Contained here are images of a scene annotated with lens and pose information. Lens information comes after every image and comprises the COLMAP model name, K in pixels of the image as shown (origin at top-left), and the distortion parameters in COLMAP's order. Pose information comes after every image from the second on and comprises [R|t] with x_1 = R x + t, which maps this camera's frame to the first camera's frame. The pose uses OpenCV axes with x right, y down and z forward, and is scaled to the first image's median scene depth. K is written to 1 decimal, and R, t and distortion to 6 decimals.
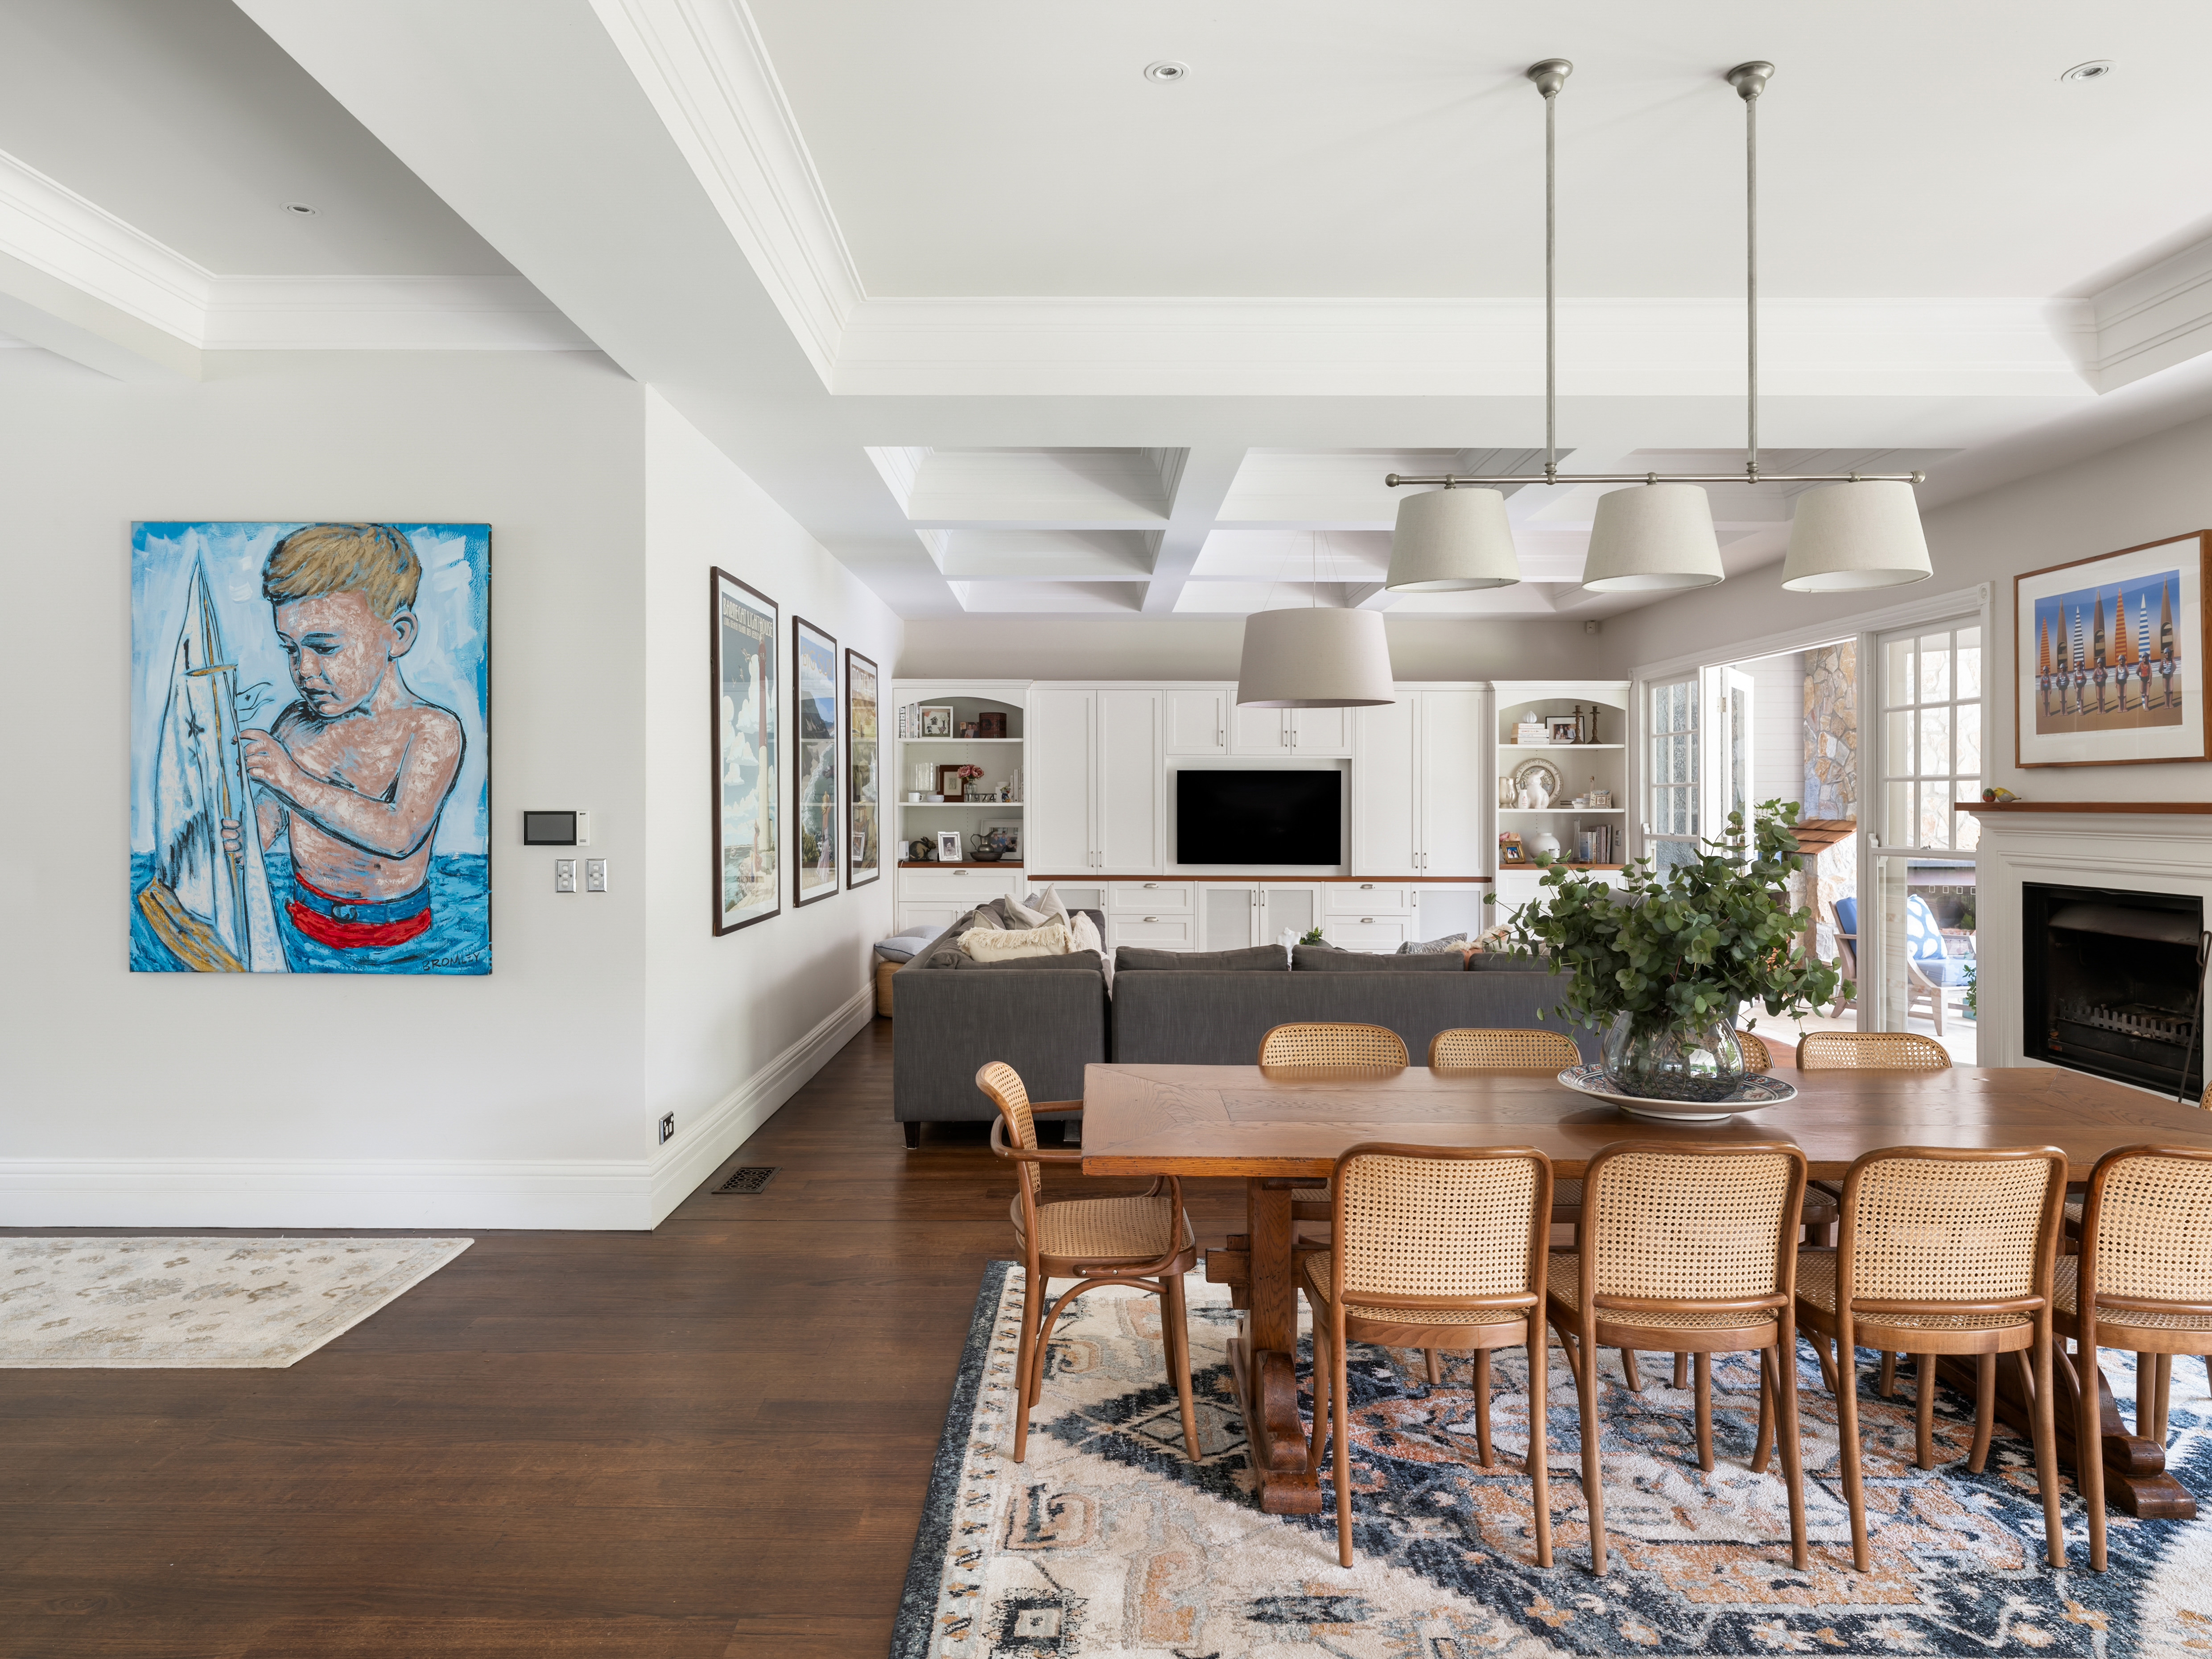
lens RADIAL K [[1359.8, 0, 1106.0], [0, 1359.8, 829.5], [0, 0, 1]] dist [0.000515, -0.000405]
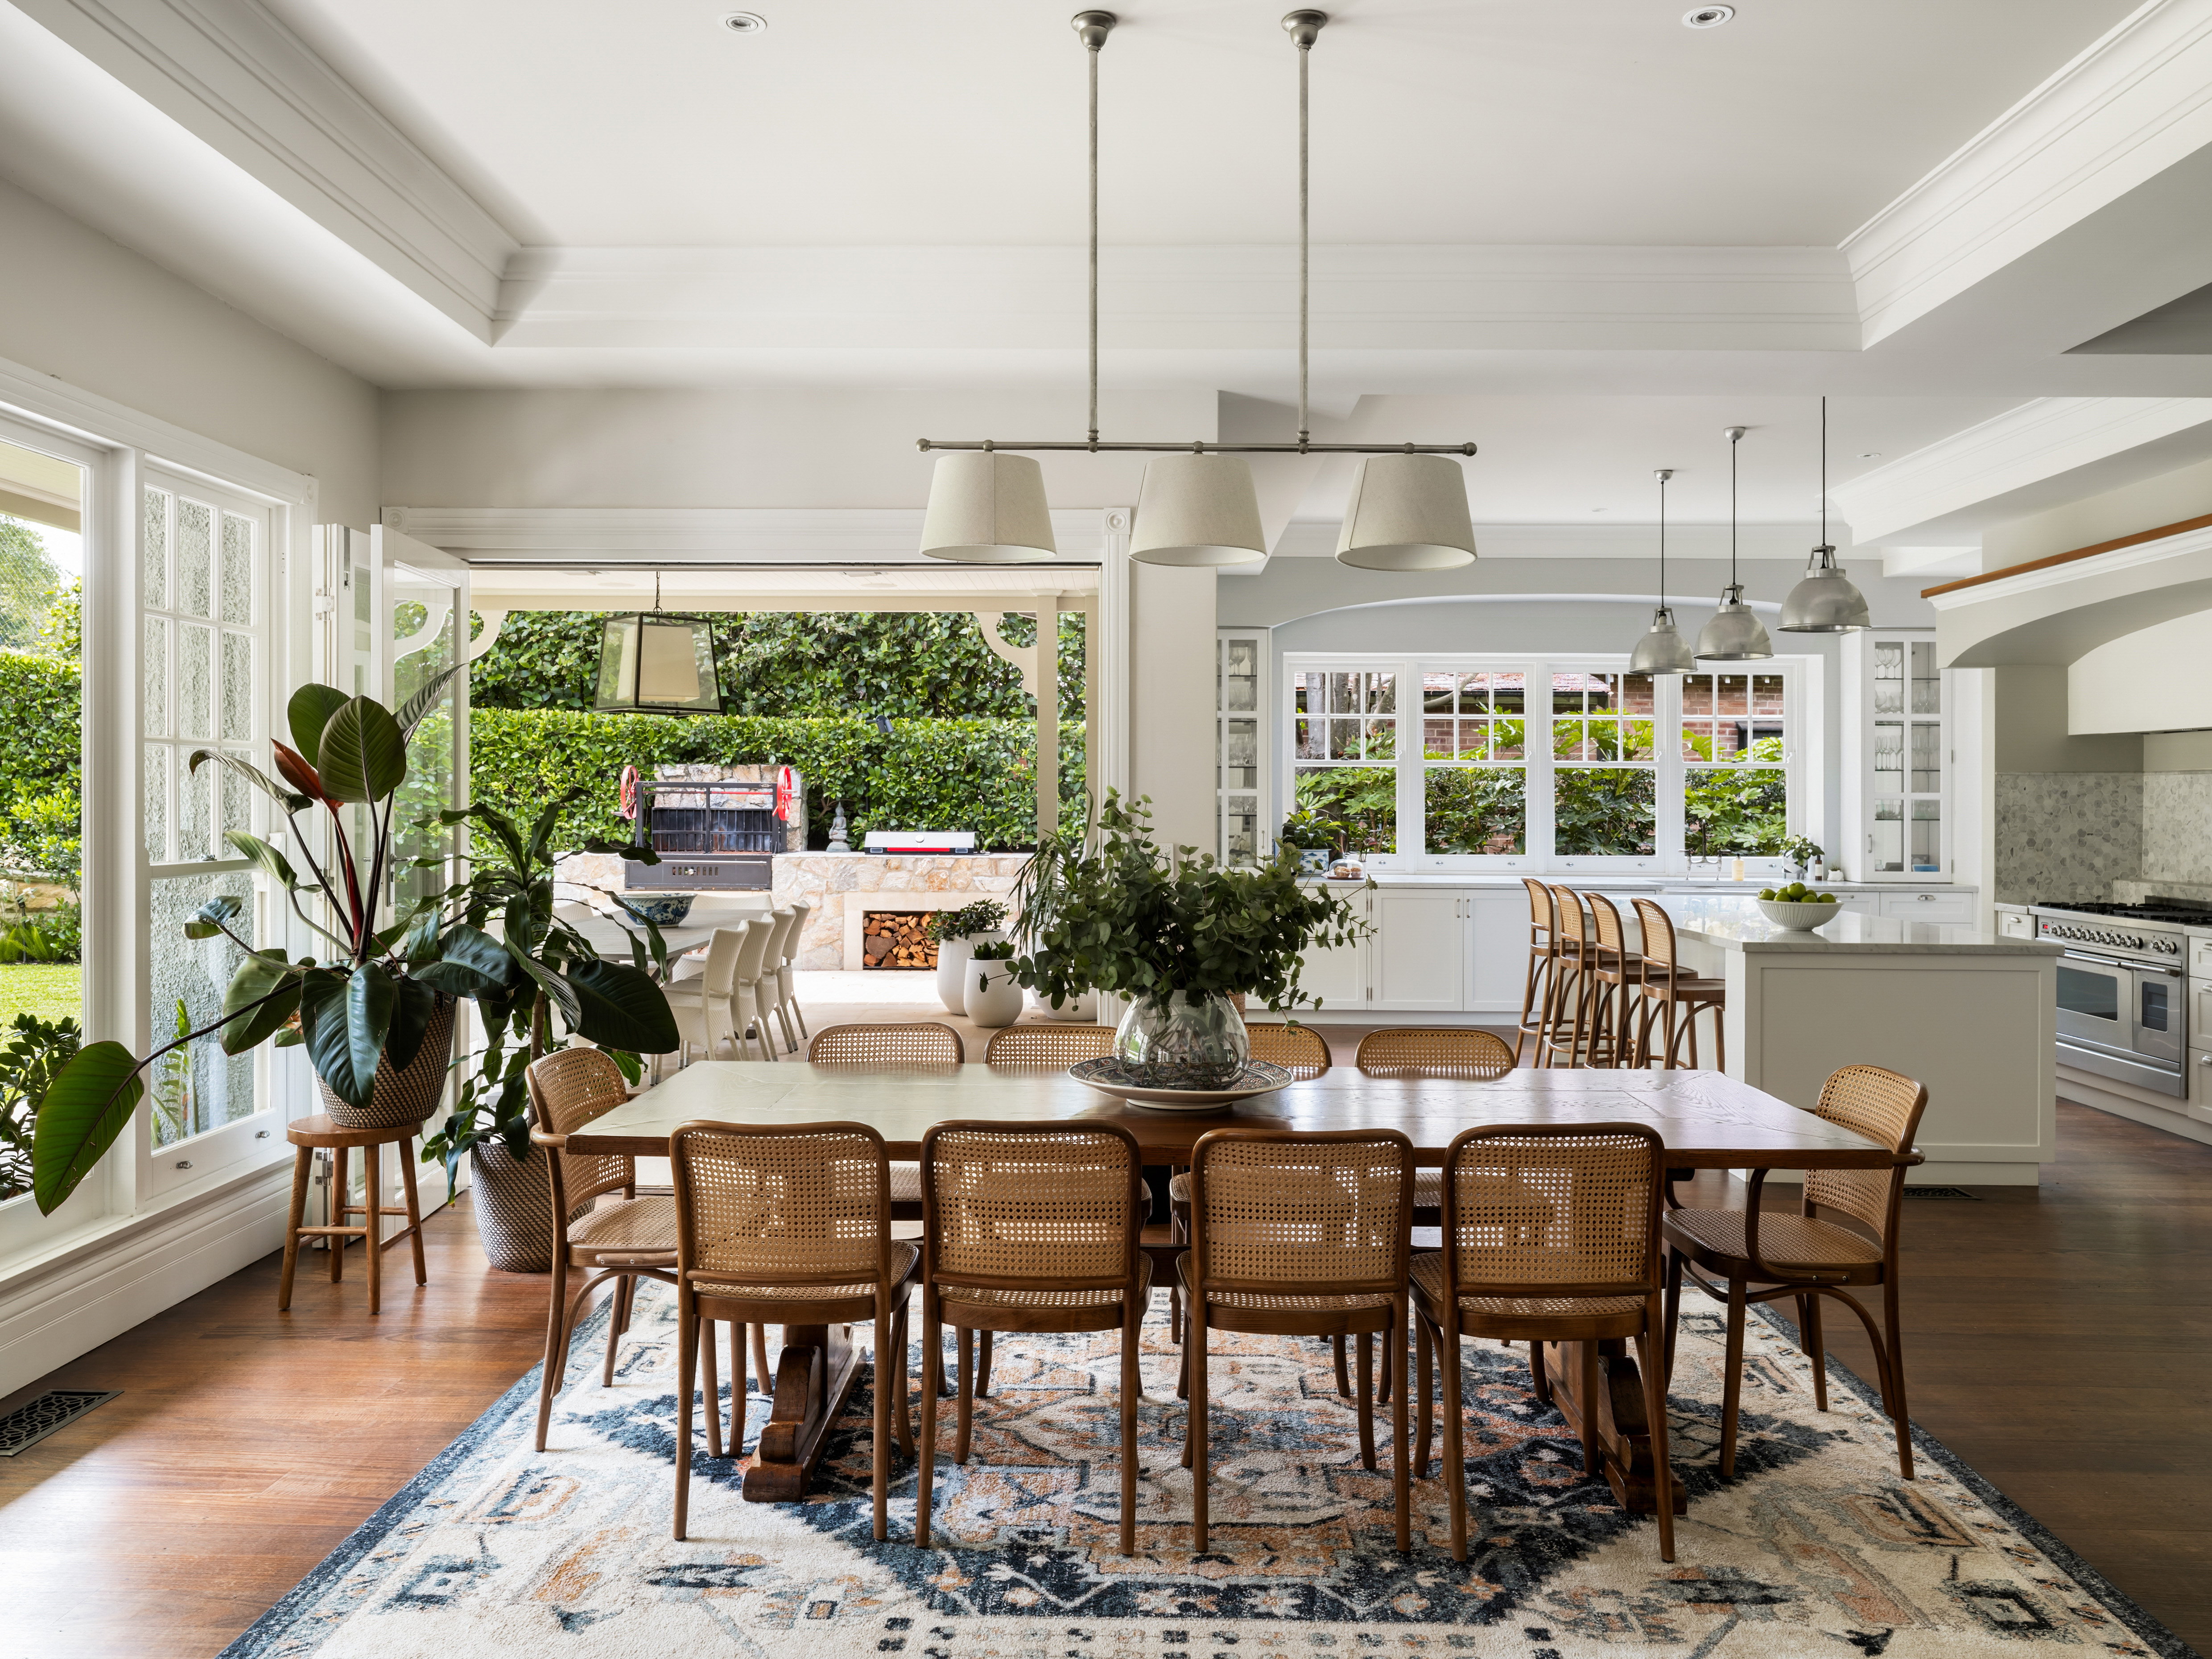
lens RADIAL K [[1606.2, 0, 1113.6], [0, 1606.2, 811.0], [0, 0, 1]] dist [-0.005863, 0.002050]
pose [[-0.999766, -0.009876, 0.019265, 0.499408], [-0.009374, 0.999618, 0.025996, -0.034482], [-0.019515, 0.025809, -0.999476, 2.386413]]
